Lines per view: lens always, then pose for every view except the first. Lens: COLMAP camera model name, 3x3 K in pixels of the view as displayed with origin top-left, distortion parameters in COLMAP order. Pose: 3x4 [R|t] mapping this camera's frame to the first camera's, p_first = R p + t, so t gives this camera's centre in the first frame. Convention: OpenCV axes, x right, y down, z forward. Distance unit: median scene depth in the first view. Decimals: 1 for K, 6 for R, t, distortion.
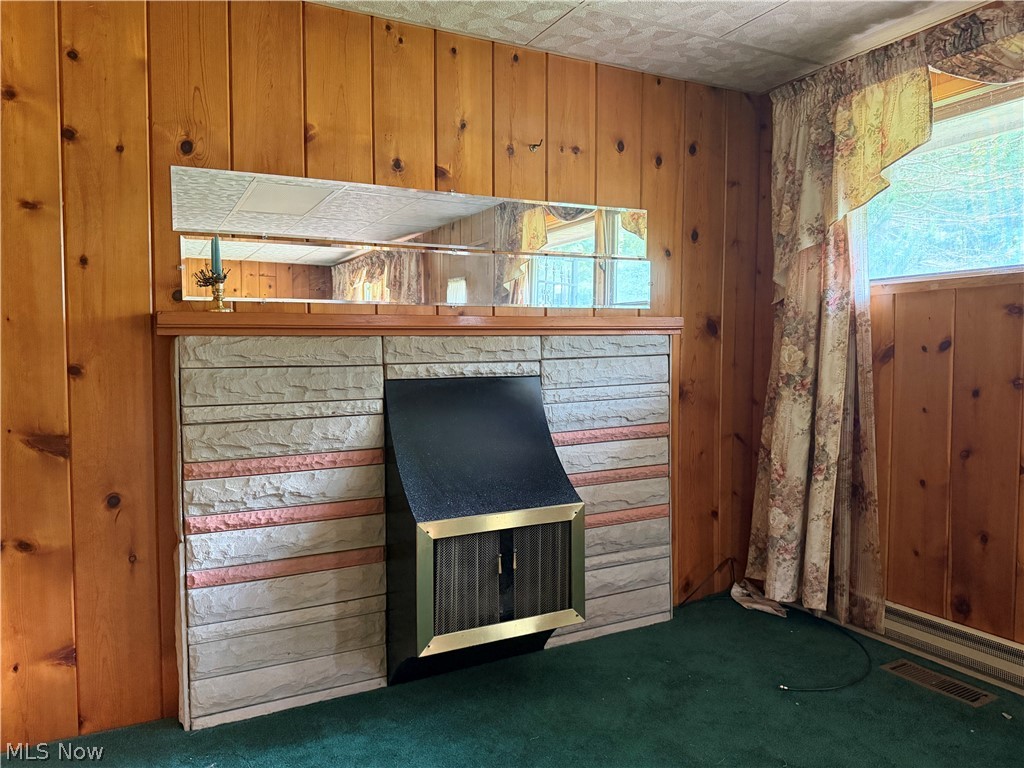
lens RADIAL K [[740.7, 0, 512.0], [0, 740.7, 384.0], [0, 0, 1]] dist [0.036844, -0.000184]
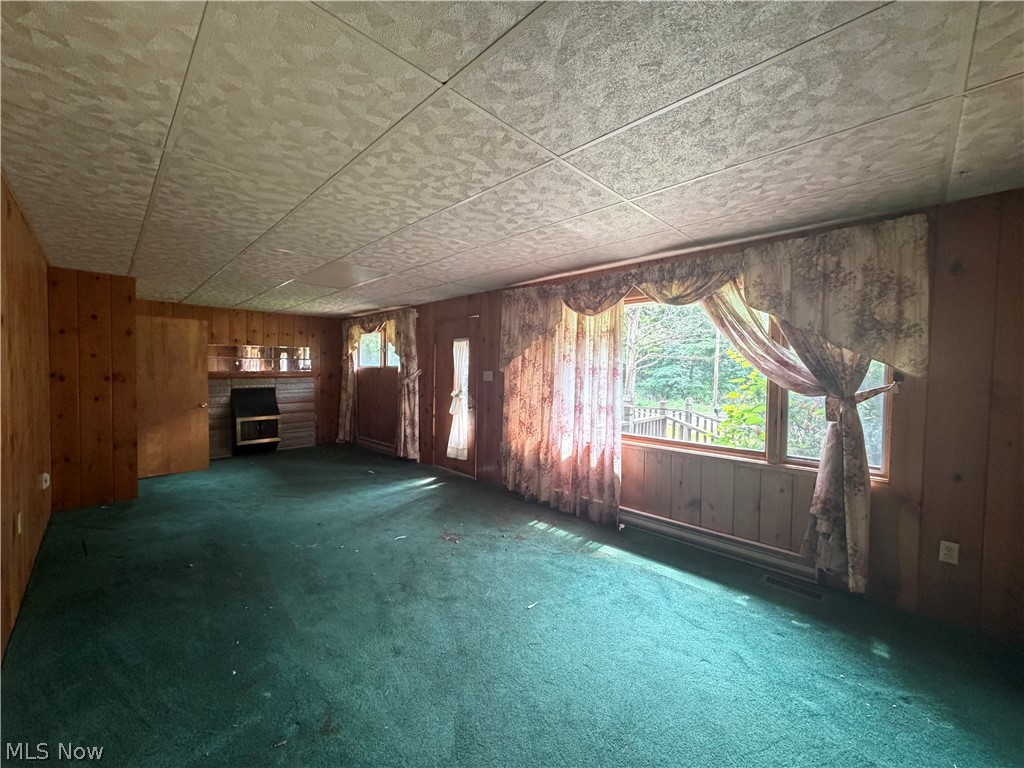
lens RADIAL K [[408.0, 0, 509.9], [0, 408.0, 384.1], [0, 0, 1]] dist [0.000312, -0.000008]
pose [[0.952872, 0.004783, 0.303336, 0.627703], [-0.002812, 0.999972, -0.006935, -0.018257], [-0.303360, 0.005755, 0.952858, -1.709103]]
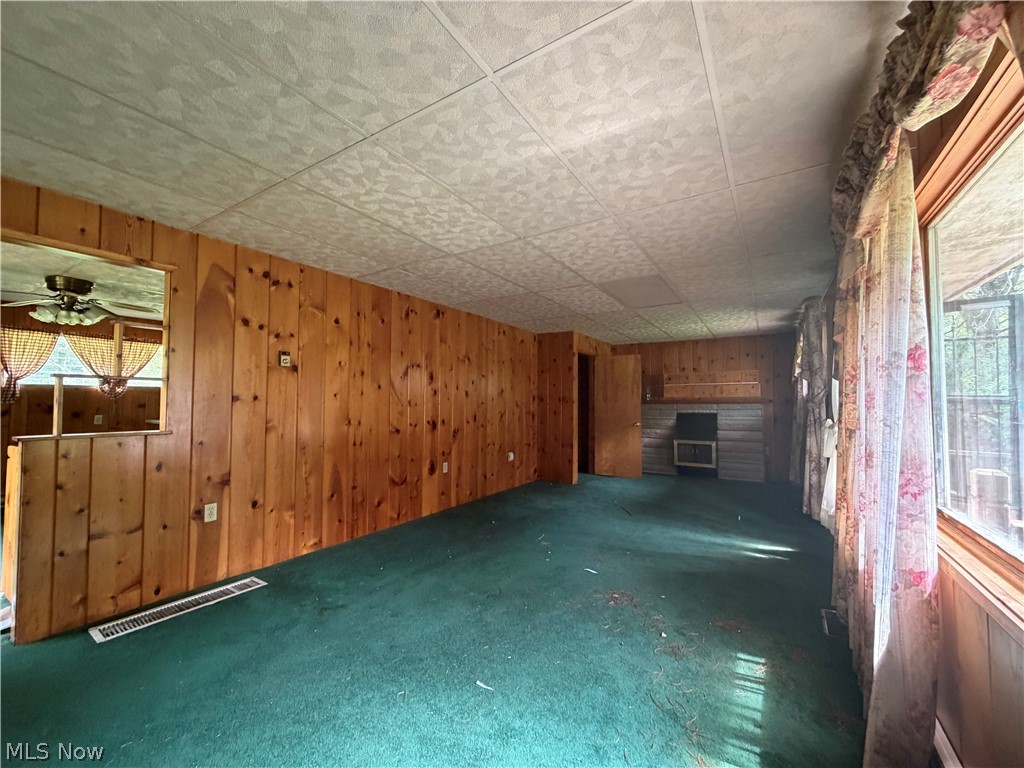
lens RADIAL K [[410.9, 0, 512.0], [0, 410.9, 384.0], [0, 0, 1]] dist [0.000464, -0.000006]
pose [[0.493919, -0.028320, -0.869047, 1.524988], [-0.044035, 0.997372, -0.057529, 0.008560], [0.868392, 0.066683, 0.491374, -1.211344]]
